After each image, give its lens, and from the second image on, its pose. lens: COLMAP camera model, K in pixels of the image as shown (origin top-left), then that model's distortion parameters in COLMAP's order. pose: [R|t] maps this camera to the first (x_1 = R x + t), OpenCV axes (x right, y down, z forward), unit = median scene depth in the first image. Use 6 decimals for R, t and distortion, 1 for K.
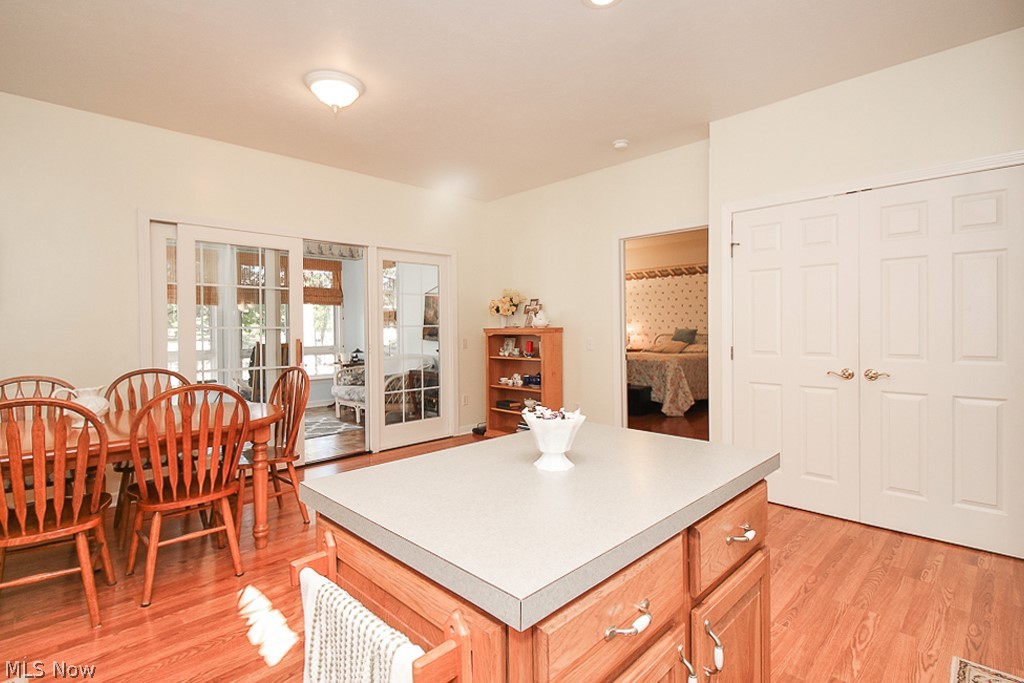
lens RADIAL K [[497.6, 0, 514.7], [0, 497.6, 332.5], [0, 0, 1]] dist [0.000798, -0.002262]
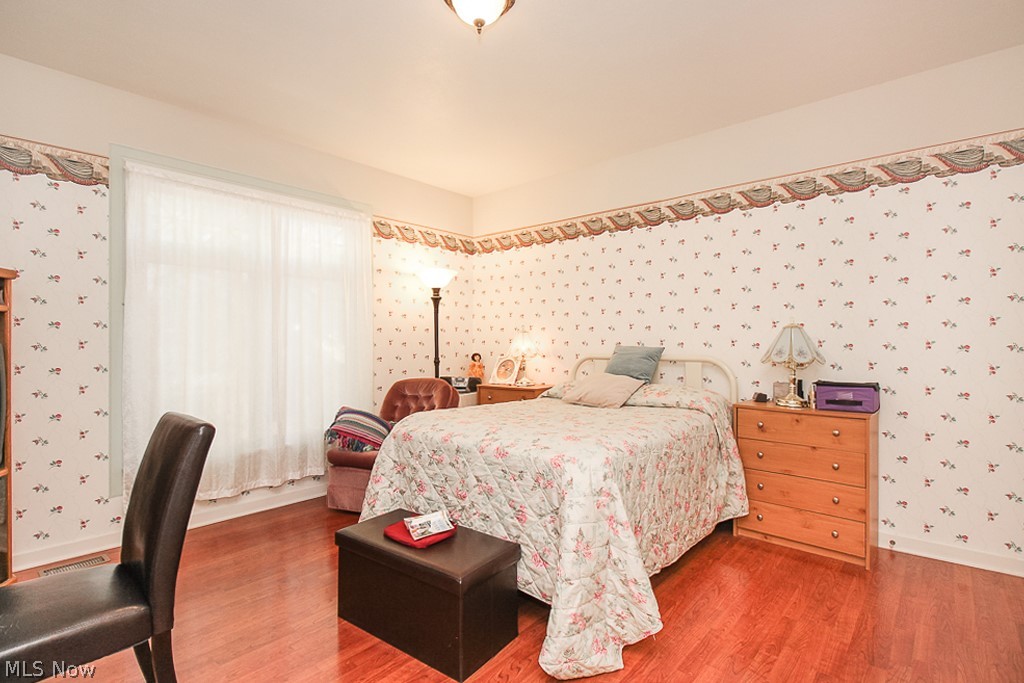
lens RADIAL K [[497.6, 0, 514.7], [0, 497.6, 332.5], [0, 0, 1]] dist [0.000798, -0.002262]
pose [[0.997092, 0.010376, 0.075493, 0.200422], [-0.008650, 0.999694, -0.023159, -0.008279], [-0.075711, 0.022439, 0.996877, 0.566141]]
